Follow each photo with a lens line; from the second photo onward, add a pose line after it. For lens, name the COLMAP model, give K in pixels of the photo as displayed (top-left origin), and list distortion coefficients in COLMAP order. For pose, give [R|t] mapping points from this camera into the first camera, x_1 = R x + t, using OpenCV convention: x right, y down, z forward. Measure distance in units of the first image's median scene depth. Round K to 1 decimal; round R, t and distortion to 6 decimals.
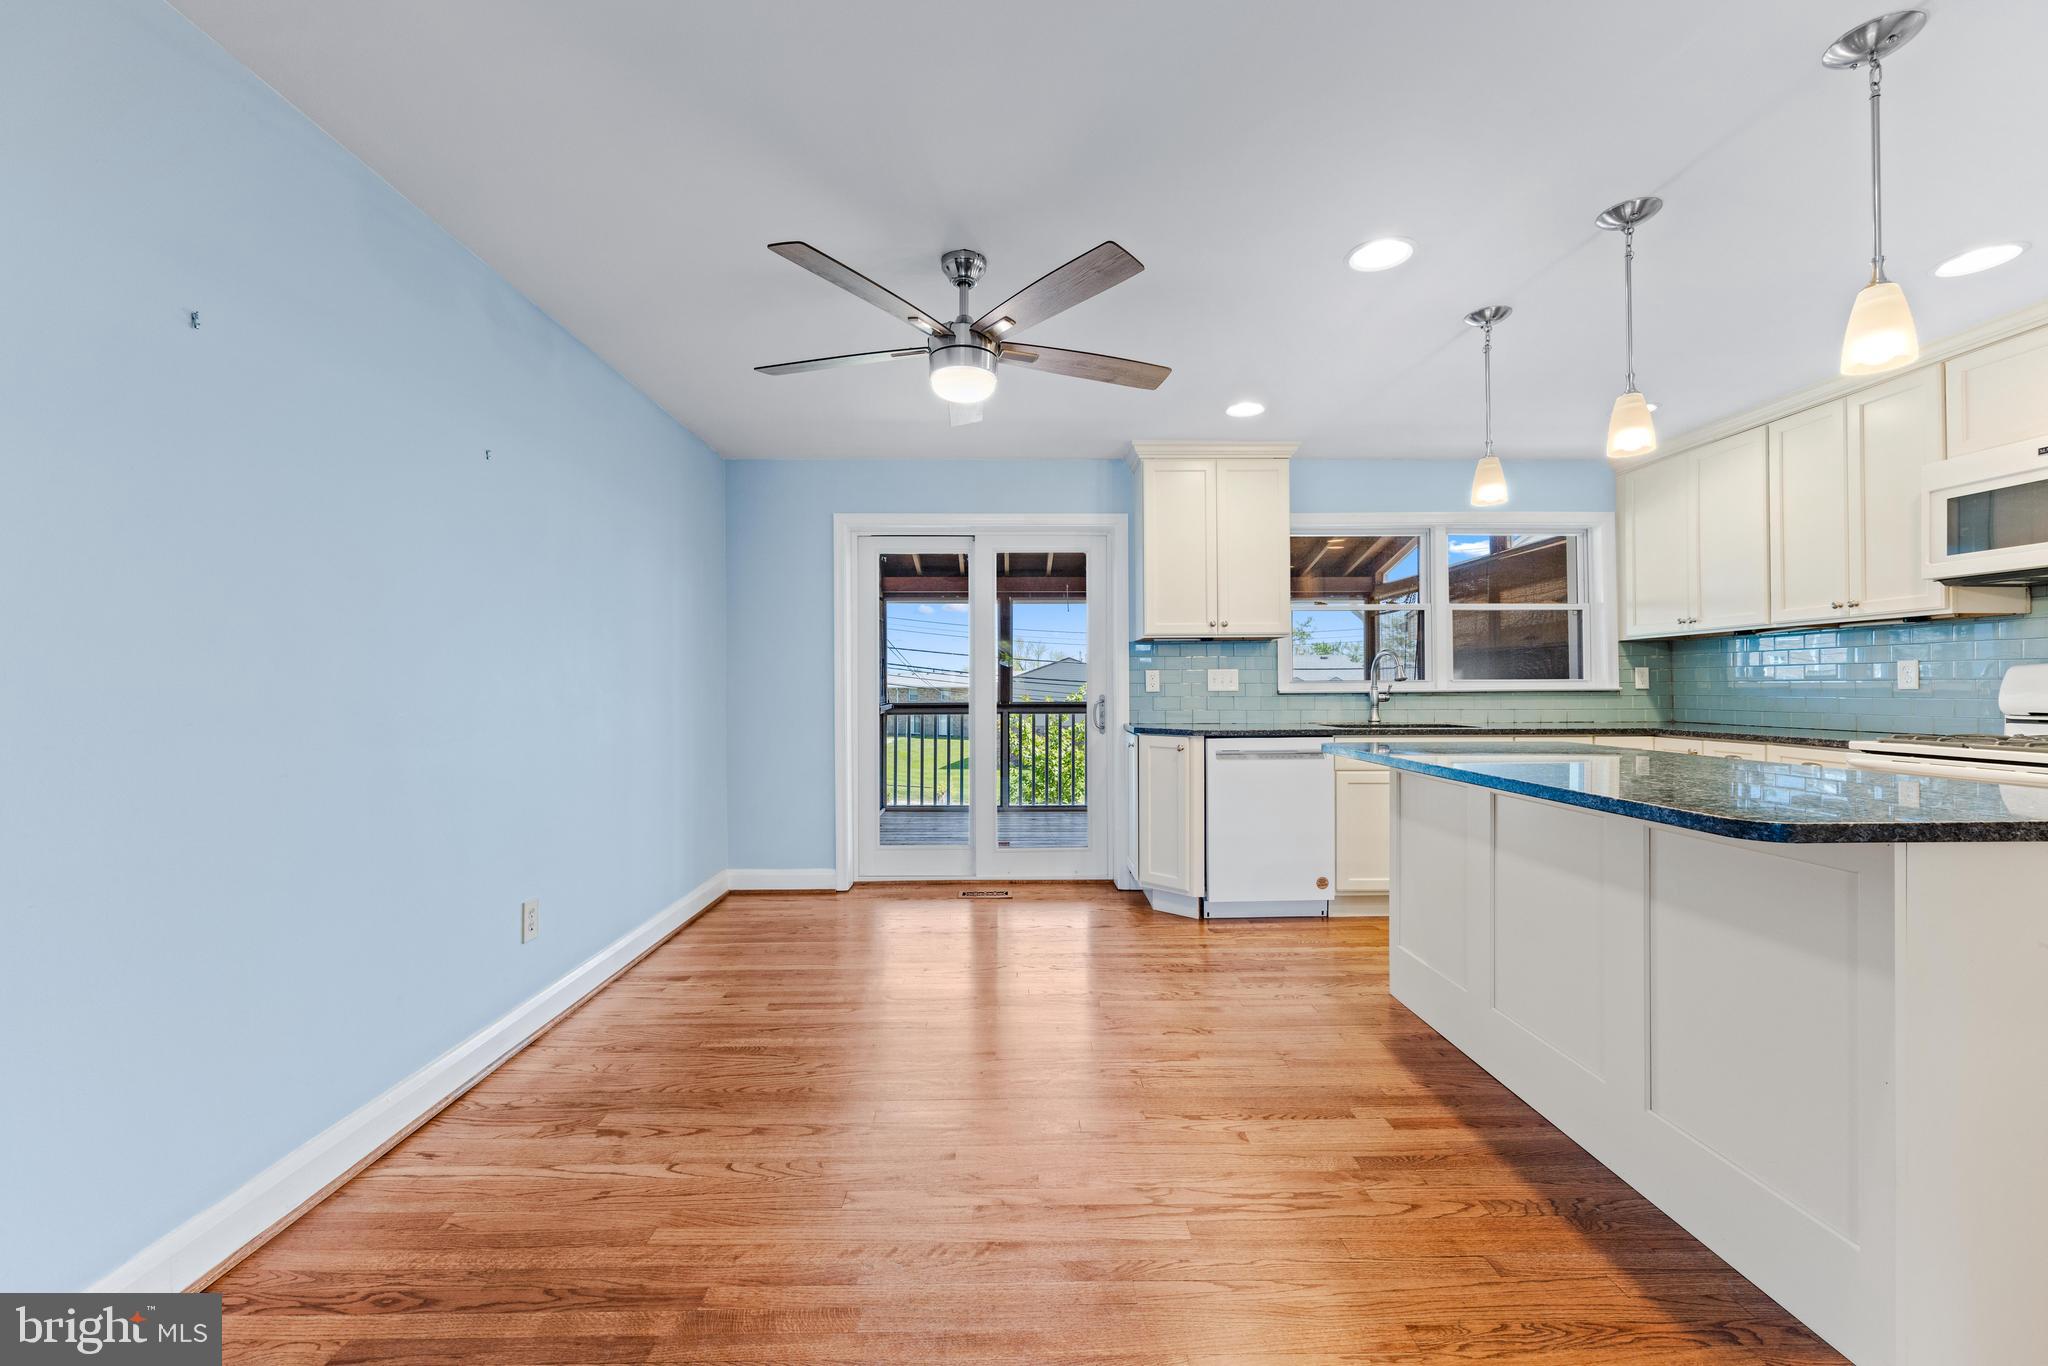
lens RADIAL K [[824.0, 0, 1014.1], [0, 824.0, 685.4], [0, 0, 1]] dist [-0.003682, -0.000317]
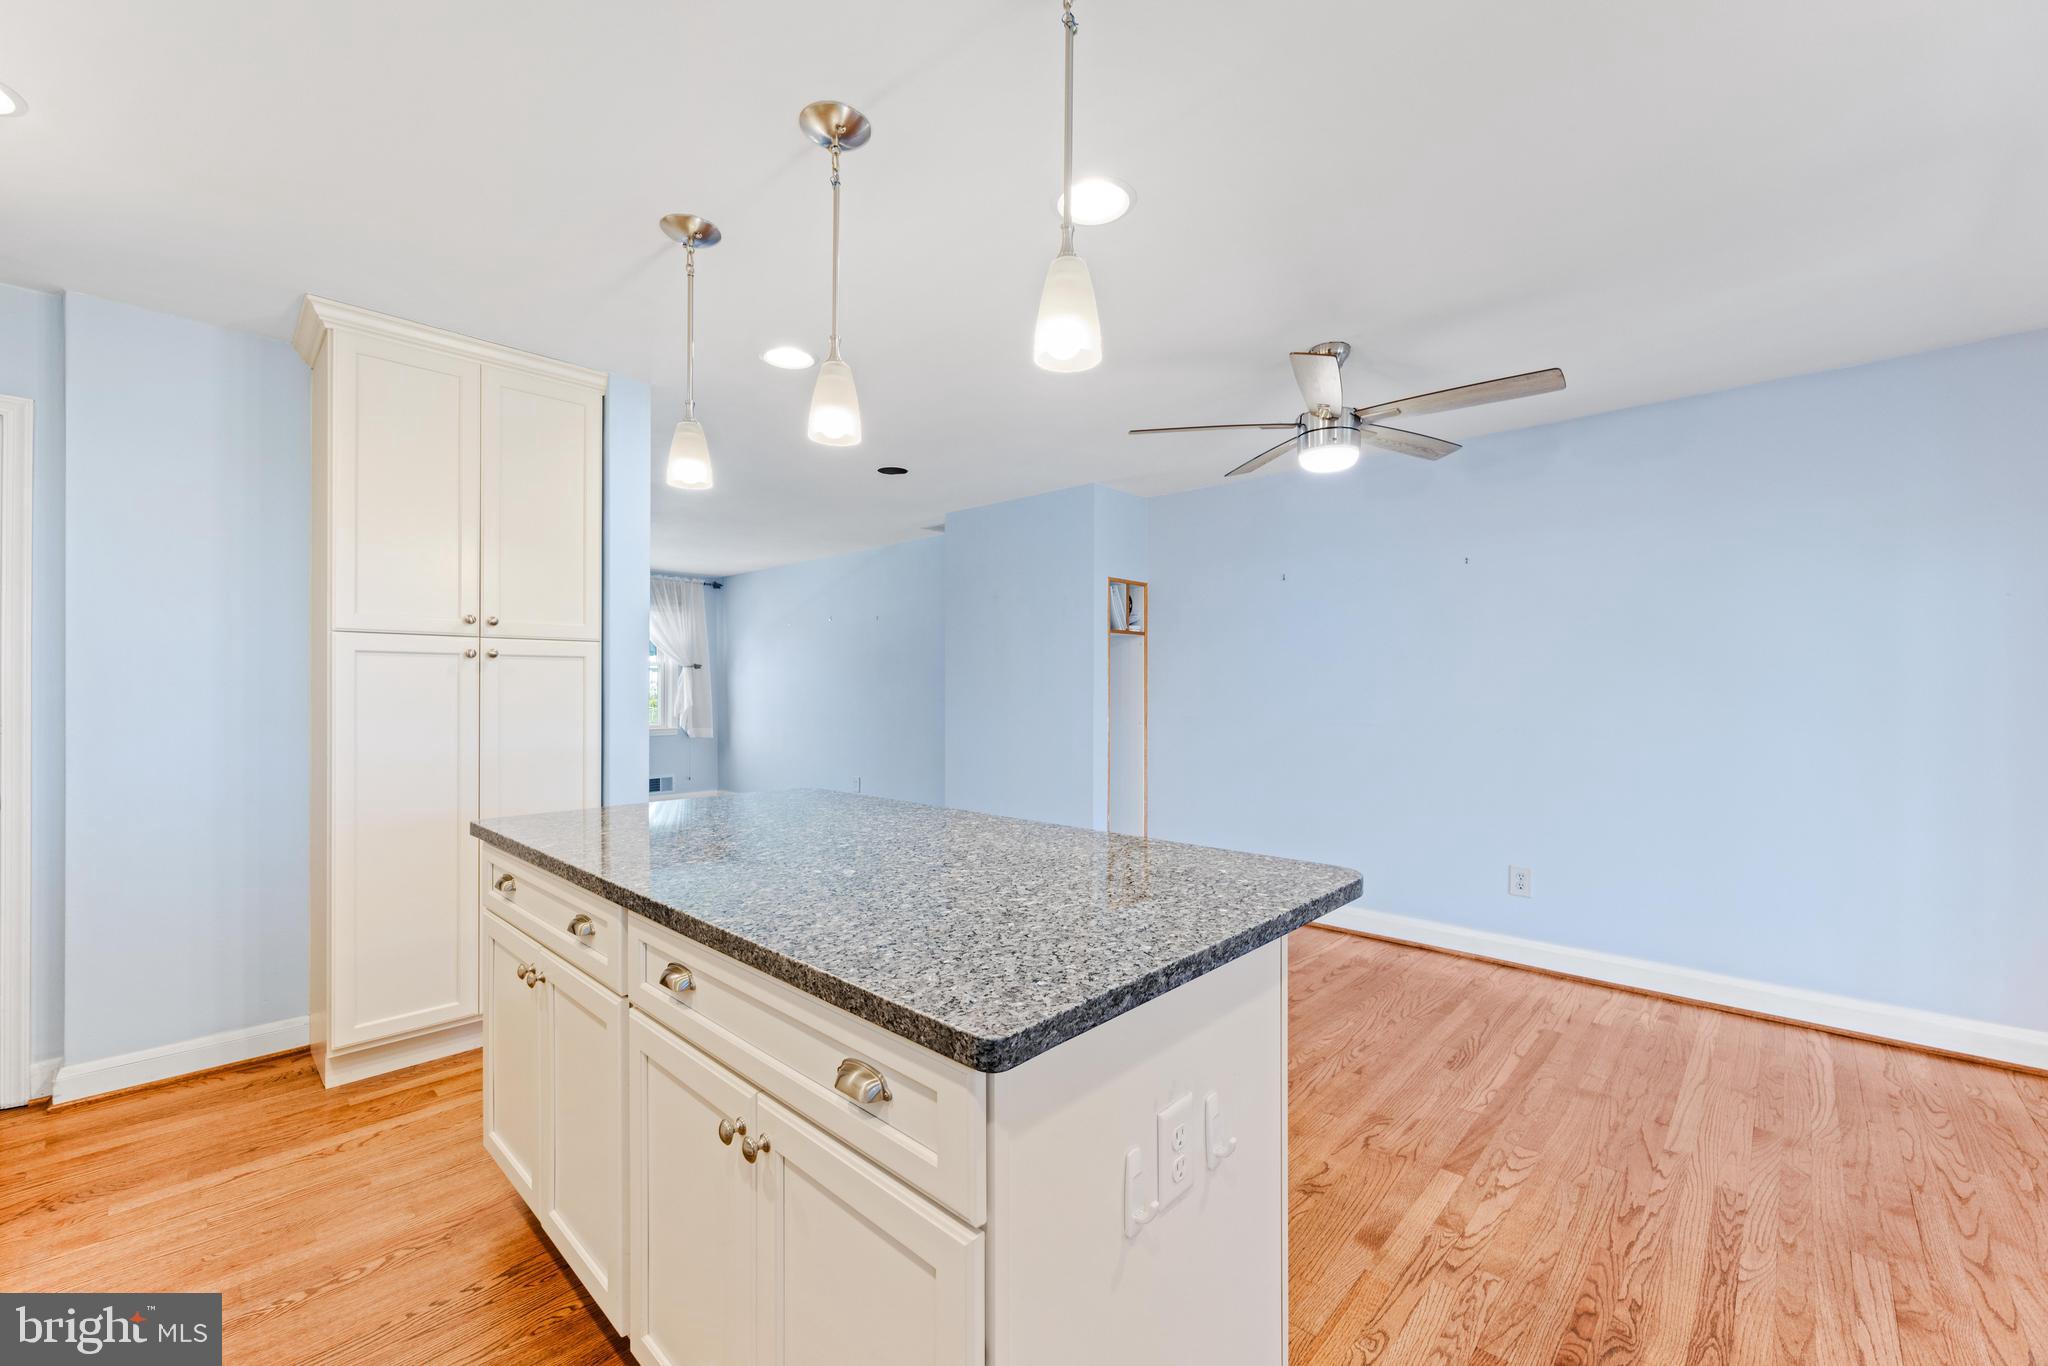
lens RADIAL K [[824.0, 0, 1028.6], [0, 824.0, 675.3], [0, 0, 1]] dist [-0.003682, -0.000317]
pose [[-0.690500, -0.007033, -0.723298, 0.646811], [0.002771, 0.999920, -0.012368, -0.027450], [0.723327, -0.010545, -0.690425, 0.906874]]
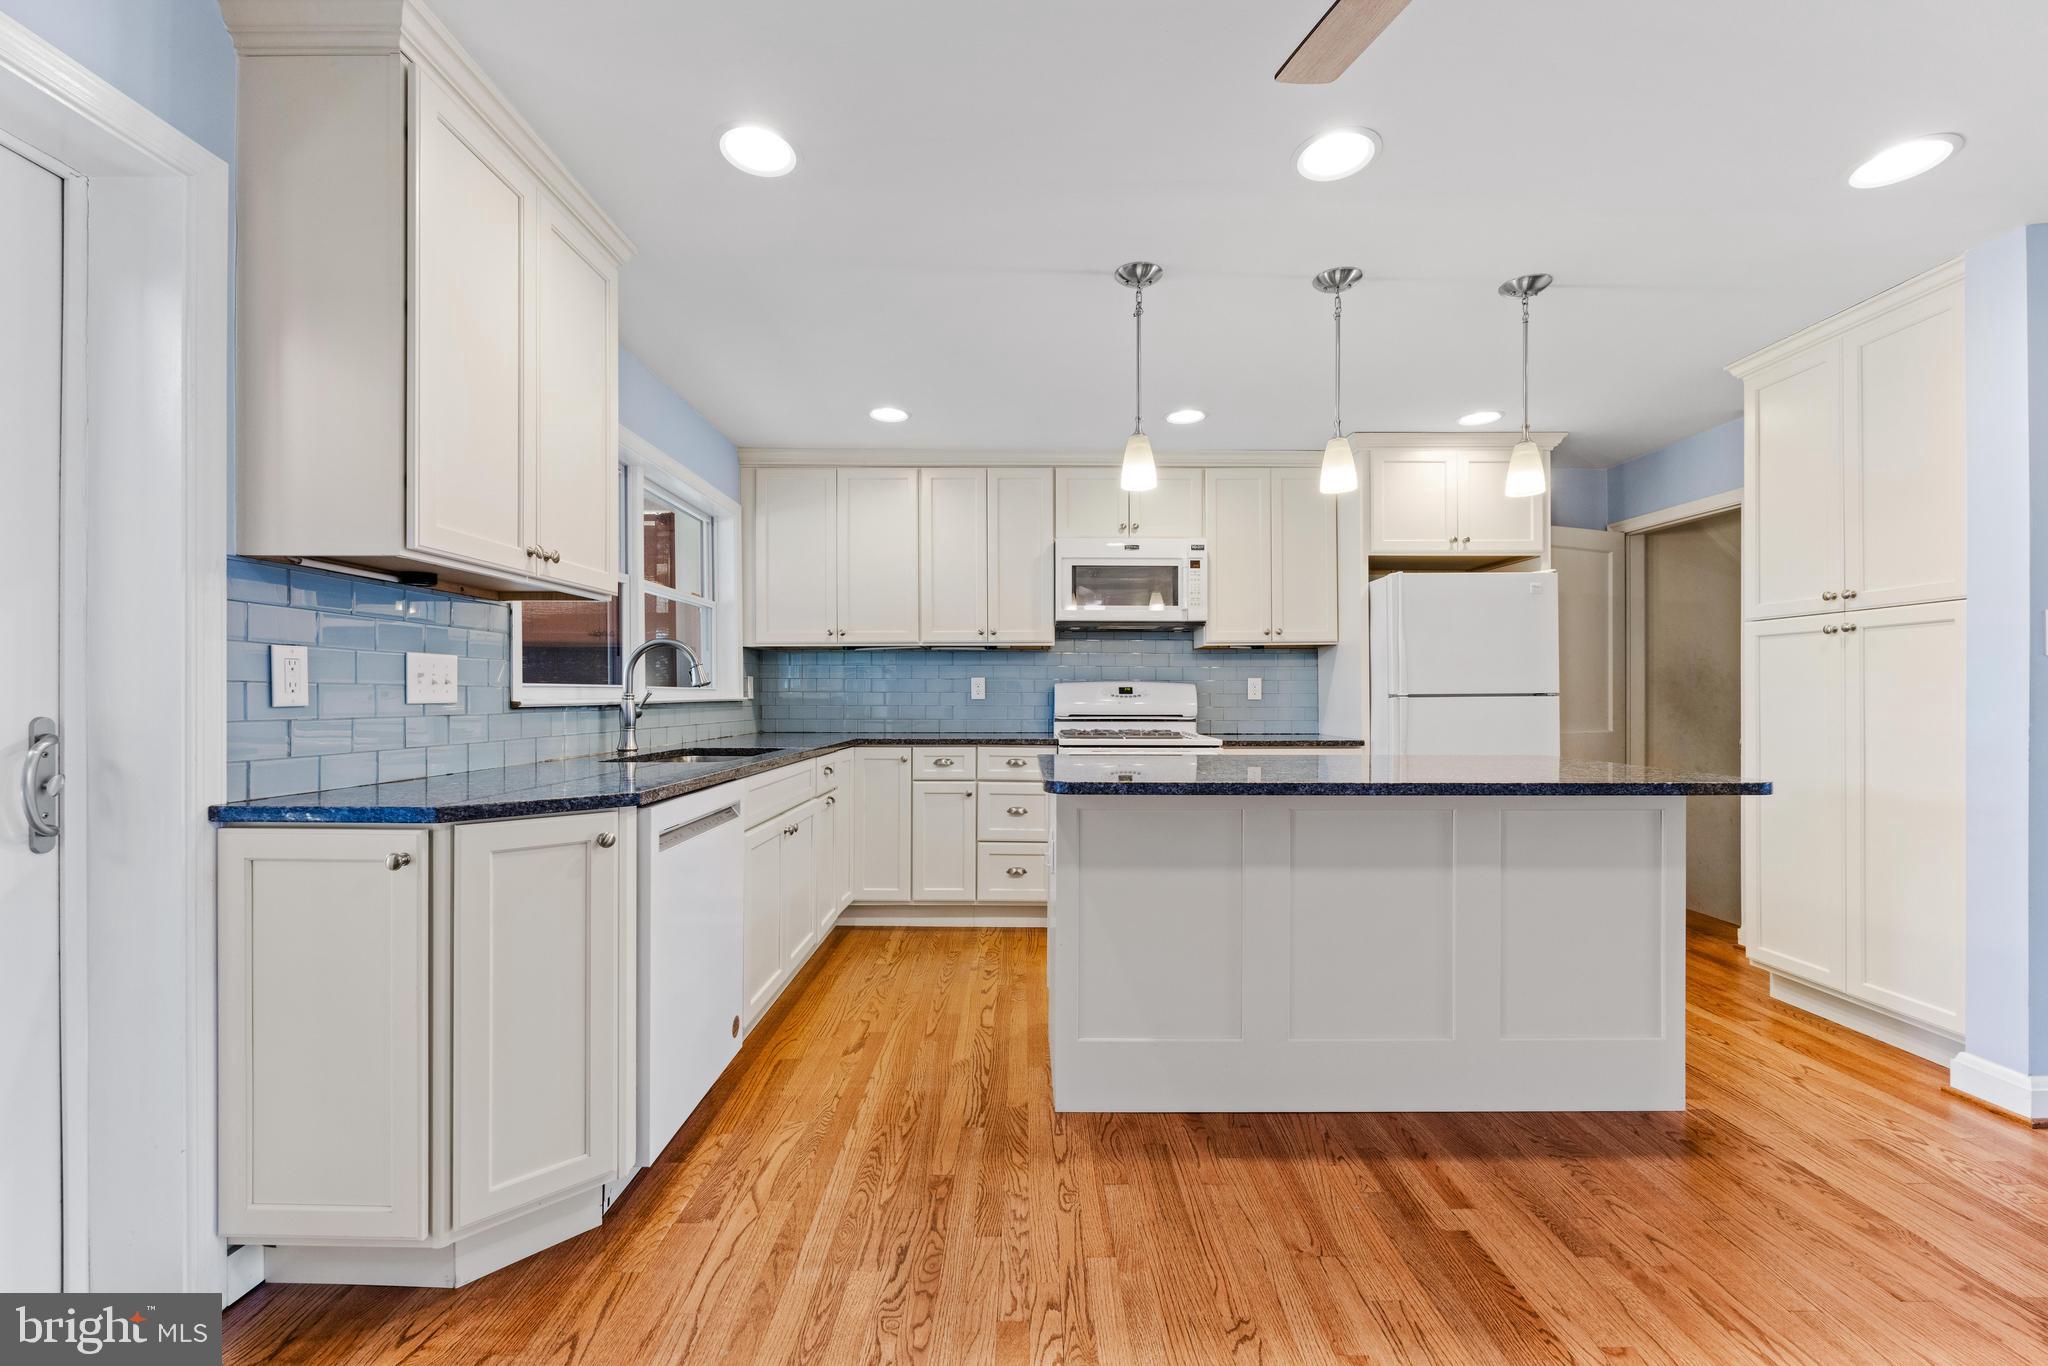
lens RADIAL K [[824.0, 0, 1024.6], [0, 824.0, 697.1], [0, 0, 1]] dist [-0.003682, -0.000317]
pose [[0.007145, 0.002428, 0.999972, -0.212185], [-0.002606, 0.999994, -0.002409, 0.003998], [-0.999971, -0.002588, 0.007152, 0.774189]]
